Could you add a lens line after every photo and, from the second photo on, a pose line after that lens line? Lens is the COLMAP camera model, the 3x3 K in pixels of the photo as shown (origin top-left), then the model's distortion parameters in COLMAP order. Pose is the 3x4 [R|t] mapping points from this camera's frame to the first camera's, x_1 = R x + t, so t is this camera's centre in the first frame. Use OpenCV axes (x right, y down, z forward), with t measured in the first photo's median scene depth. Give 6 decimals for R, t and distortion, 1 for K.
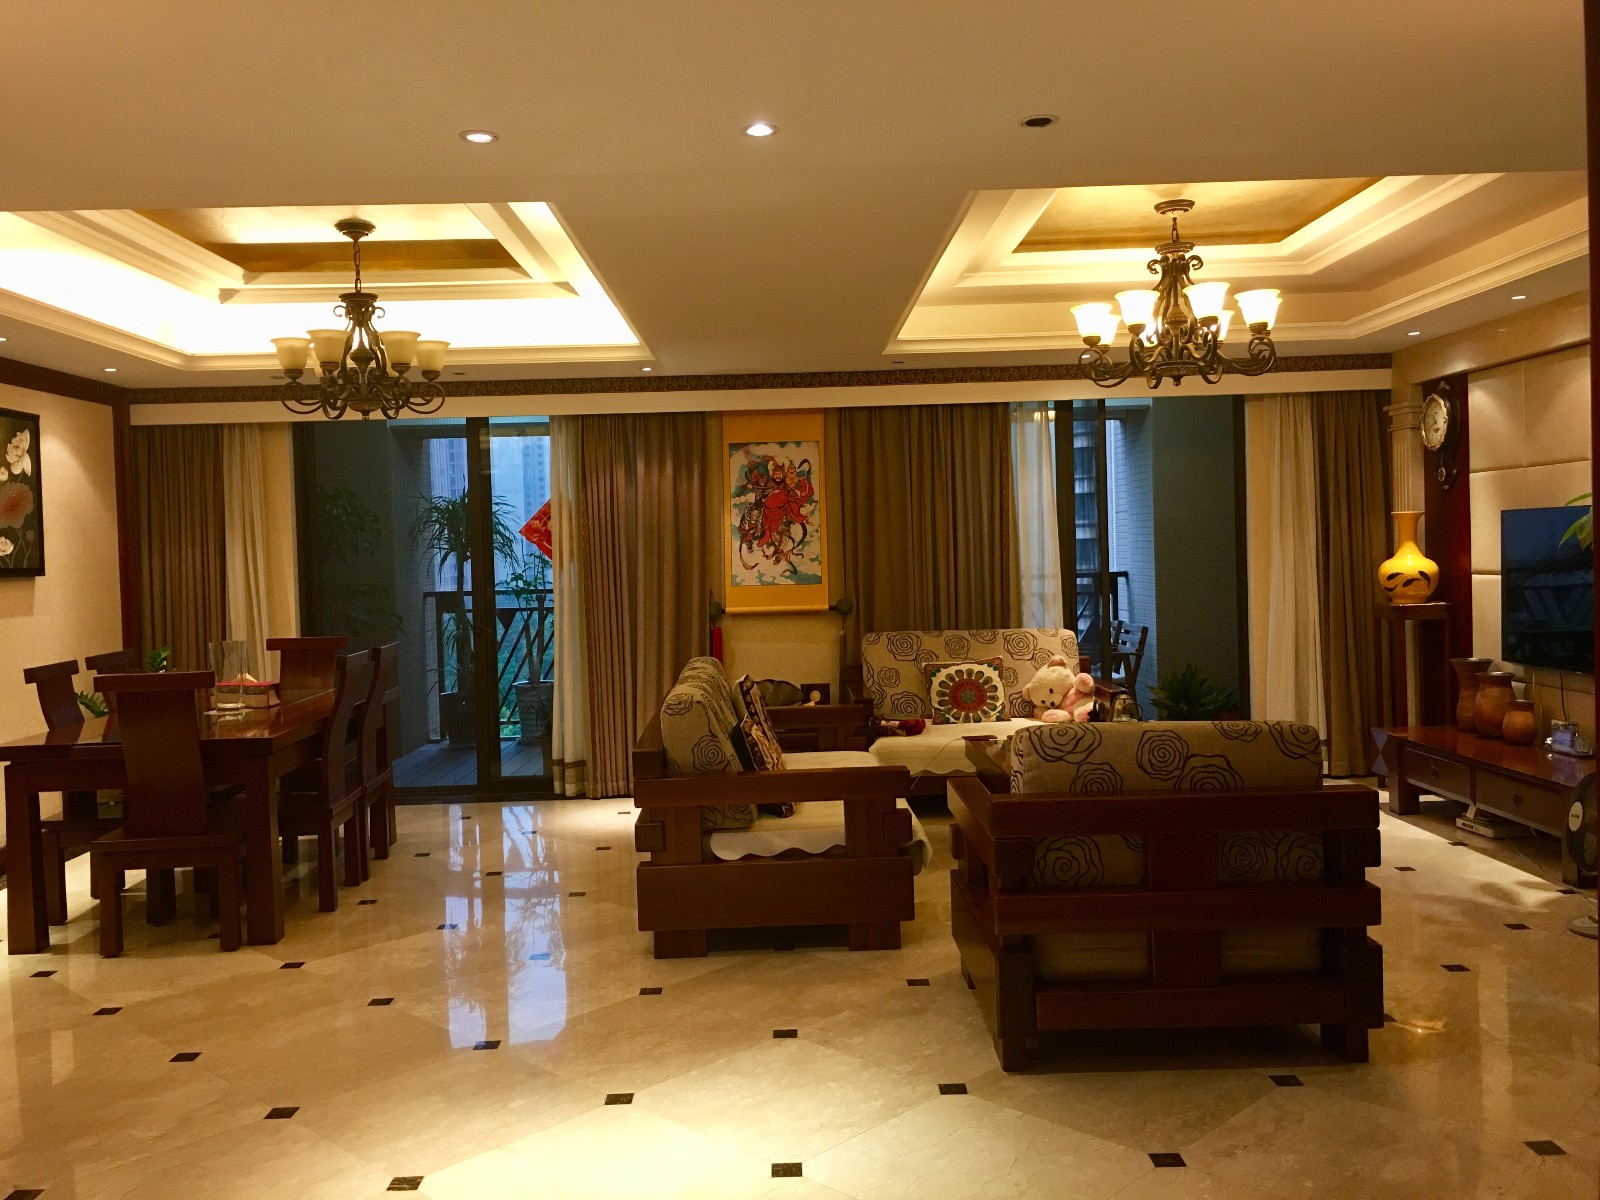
lens RADIAL K [[1346.3, 0, 800.0], [0, 1346.3, 600.0], [0, 0, 1]] dist [0.047262, -0.001319]
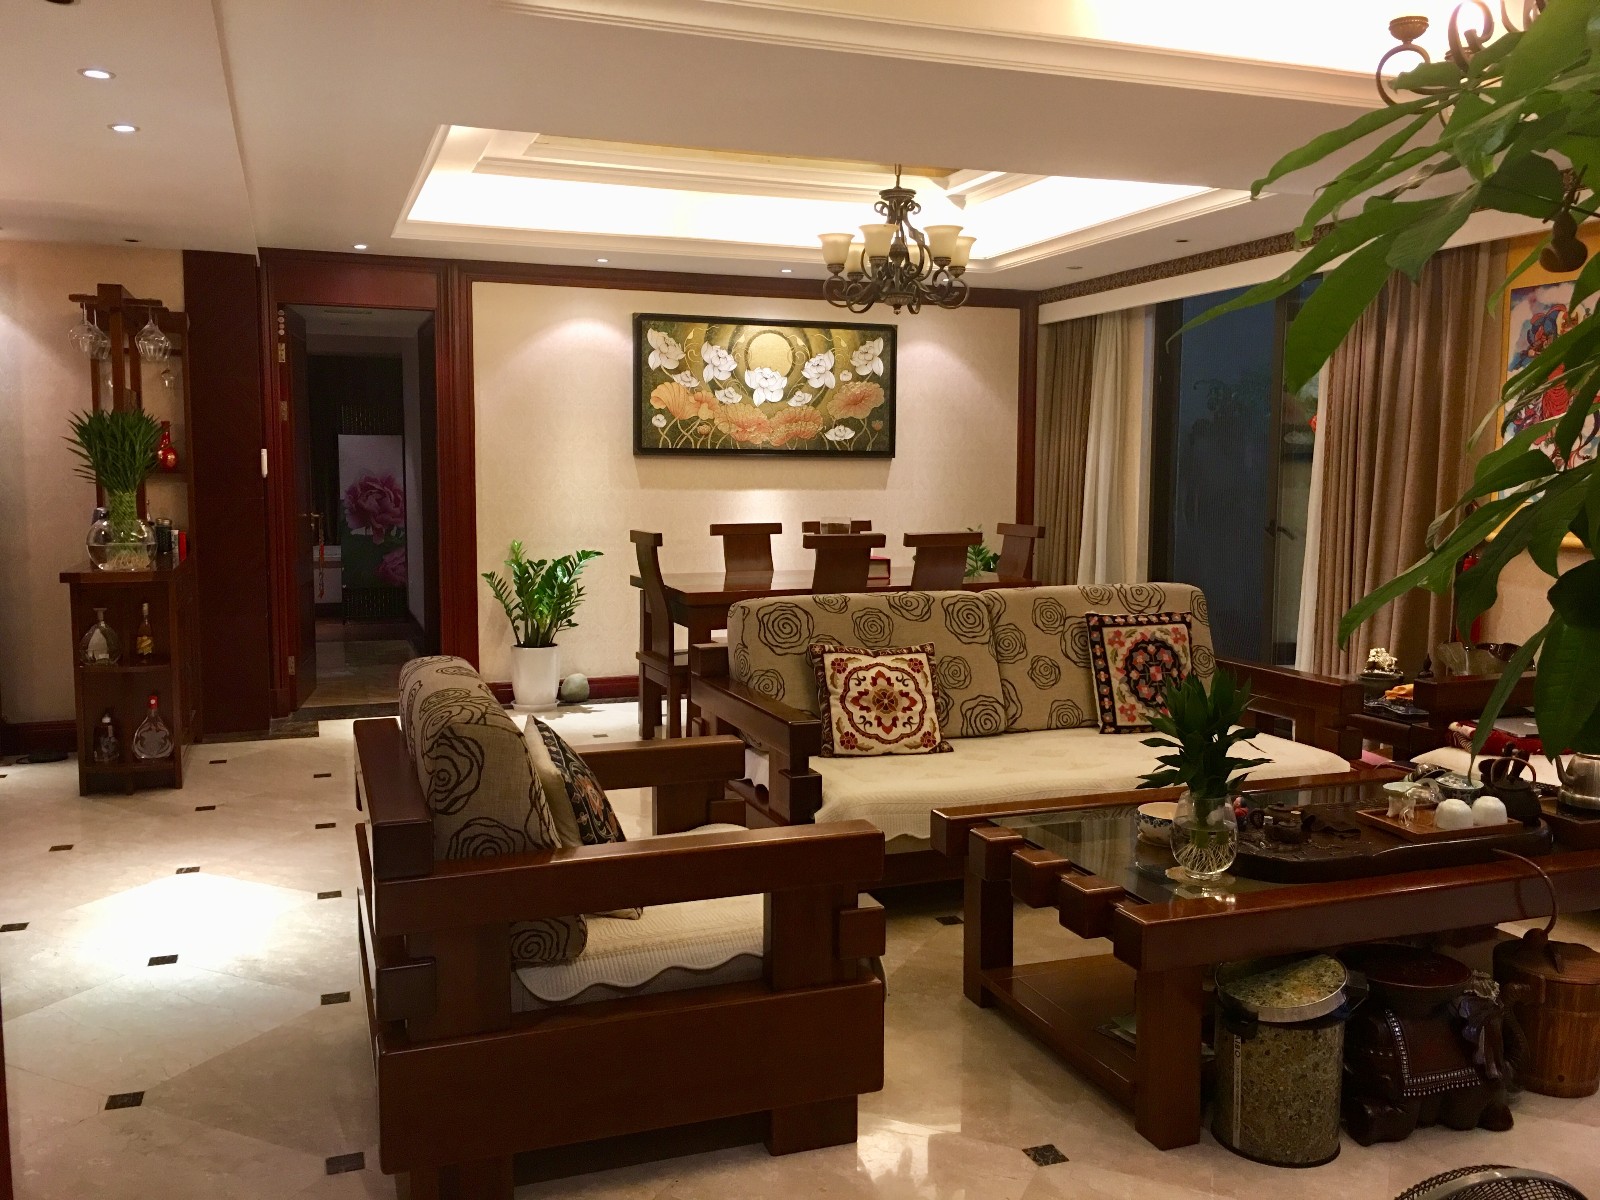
lens RADIAL K [[1355.0, 0, 800.0], [0, 1355.0, 600.0], [0, 0, 1]] dist [0.064314, -0.075373]
pose [[0.332868, 0.126287, -0.934479, 0.572848], [-0.050194, 0.991960, 0.116175, -0.028081], [0.941636, 0.008234, 0.336531, 0.507686]]
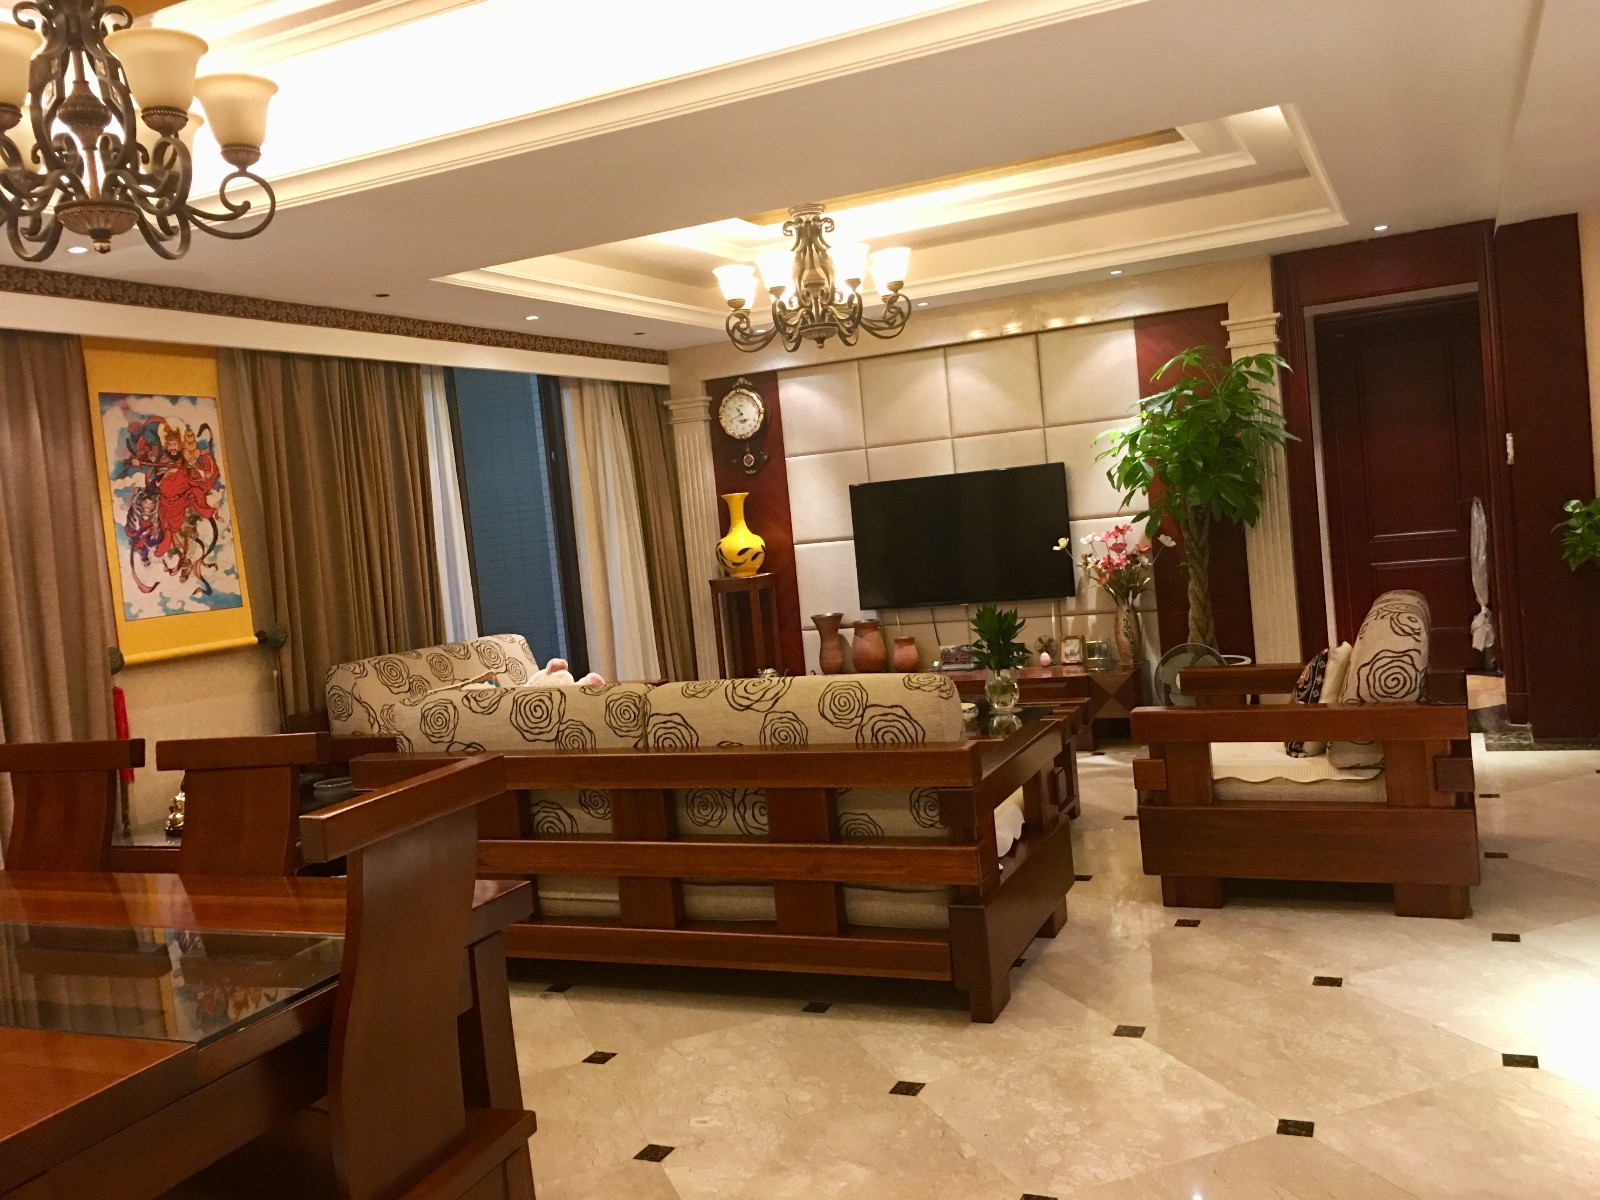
lens RADIAL K [[1355.0, 0, 800.0], [0, 1355.0, 600.0], [0, 0, 1]] dist [0.064314, -0.075373]
pose [[0.436992, -0.071113, 0.896650, -0.567377], [0.114824, 0.993124, 0.022804, 0.001800], [-0.892106, 0.092991, 0.442153, 0.514021]]
